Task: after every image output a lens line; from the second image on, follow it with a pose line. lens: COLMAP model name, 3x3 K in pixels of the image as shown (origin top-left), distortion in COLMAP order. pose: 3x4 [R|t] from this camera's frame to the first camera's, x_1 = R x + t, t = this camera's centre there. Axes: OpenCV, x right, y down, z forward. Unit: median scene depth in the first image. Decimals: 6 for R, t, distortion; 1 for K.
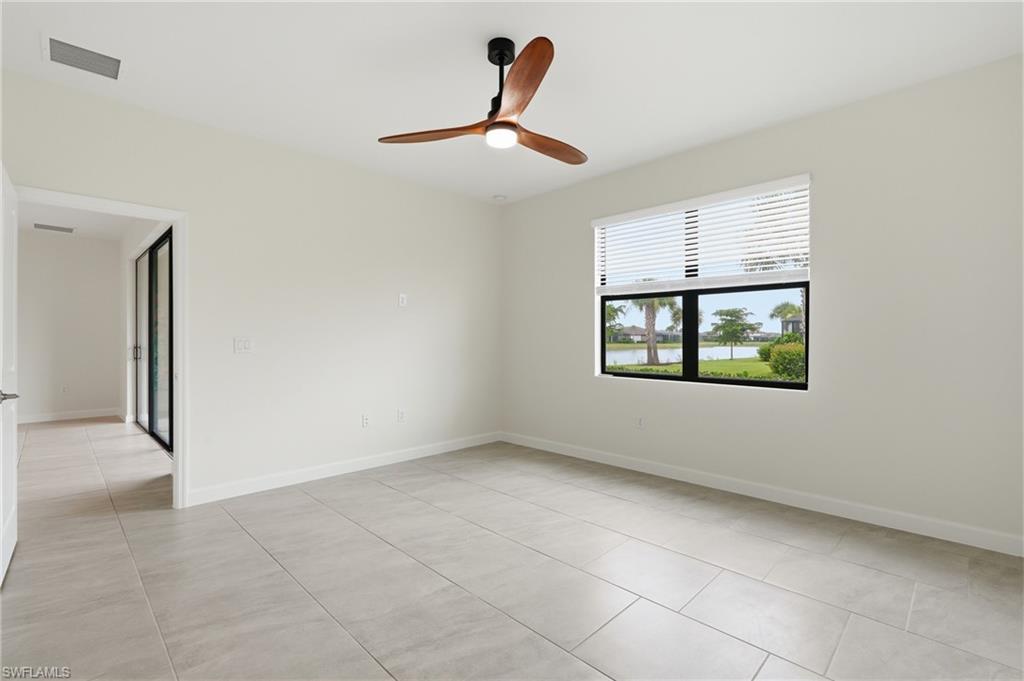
lens RADIAL K [[473.2, 0, 514.5], [0, 473.2, 340.2], [0, 0, 1]] dist [-0.003287, 0.000243]
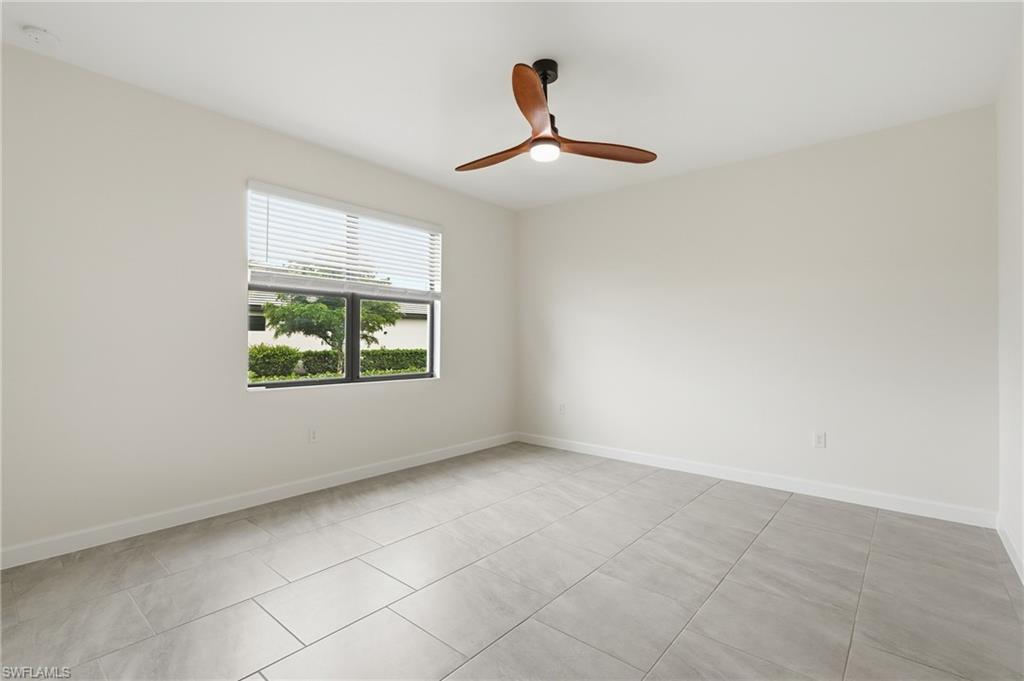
lens RADIAL K [[473.2, 0, 516.6], [0, 473.2, 340.5], [0, 0, 1]] dist [-0.003287, 0.000243]
pose [[-0.097188, 0.001427, 0.995265, -0.893288], [0.000185, 0.999999, -0.001416, -0.004806], [-0.995266, 0.000046, -0.097188, 0.969383]]
